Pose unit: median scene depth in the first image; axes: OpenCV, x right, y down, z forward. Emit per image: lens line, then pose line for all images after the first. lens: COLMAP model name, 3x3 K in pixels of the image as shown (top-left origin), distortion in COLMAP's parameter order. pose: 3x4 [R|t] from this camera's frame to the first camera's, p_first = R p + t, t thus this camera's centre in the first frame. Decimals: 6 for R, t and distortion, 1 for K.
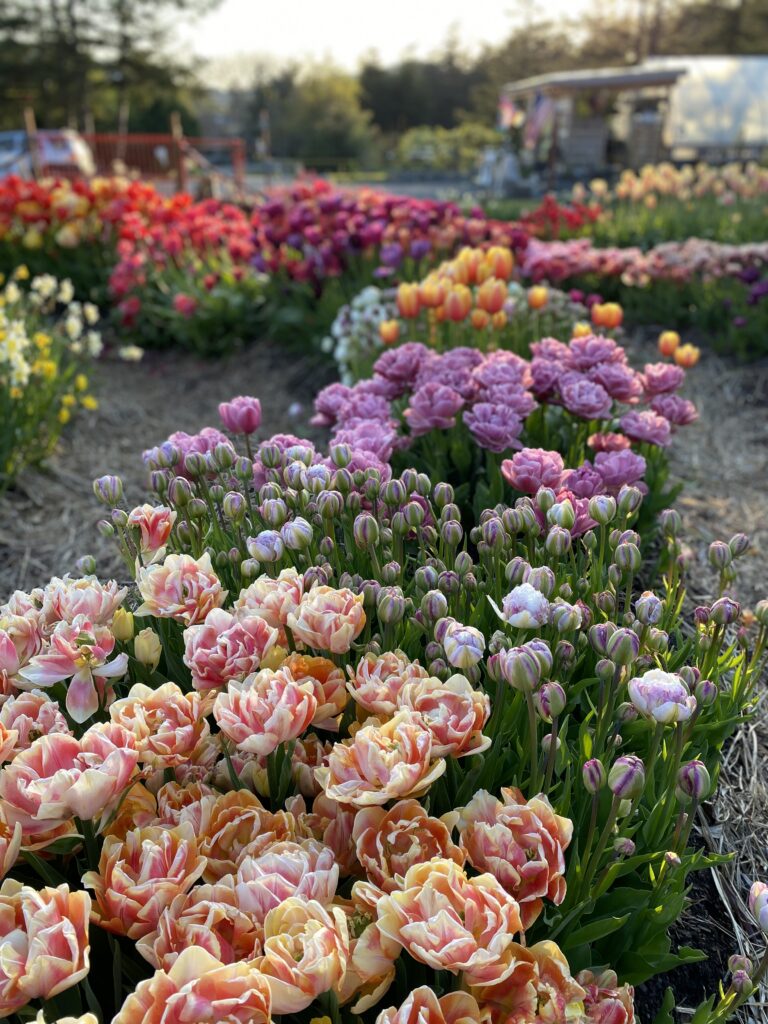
lens RADIAL K [[777.4, 0, 388.9], [0, 777.4, 510.7], [0, 0, 1]] dist [0.019436, 0.000801]
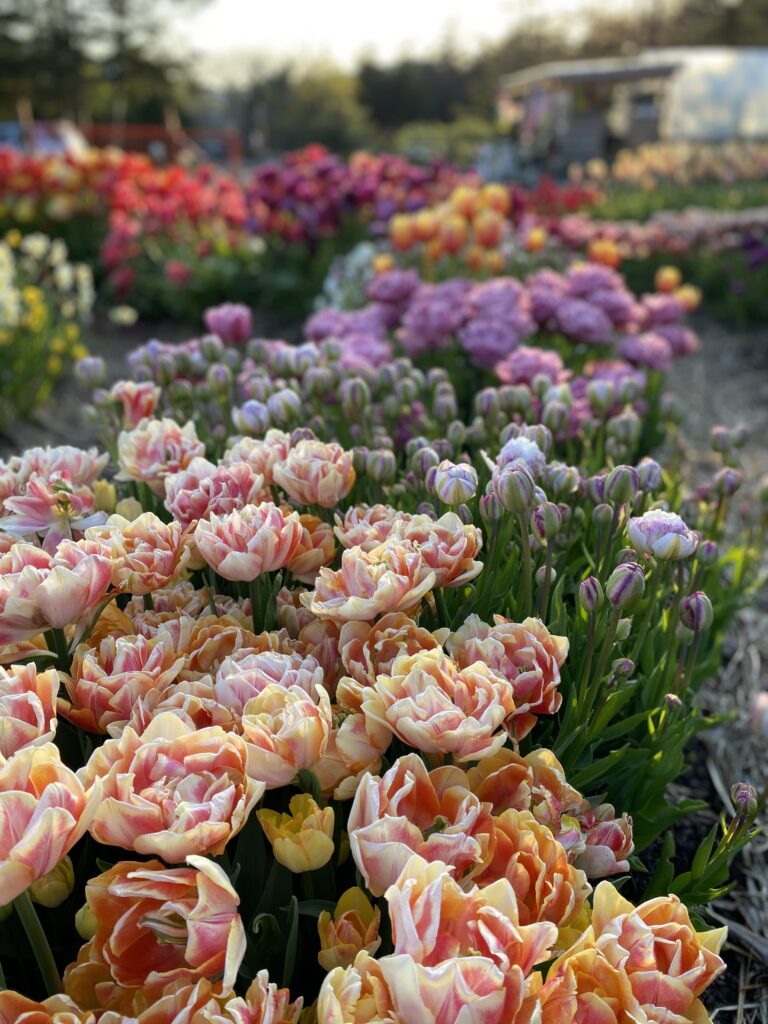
lens RADIAL K [[774.3, 0, 384.0], [0, 774.3, 512.0], [0, 0, 1]] dist [0.062923, -0.071582]
pose [[0.999998, 0.000294, -0.001911, 0.009367], [-0.000281, 0.999975, 0.007085, 0.199088], [0.001913, -0.007084, 0.999973, 0.040479]]
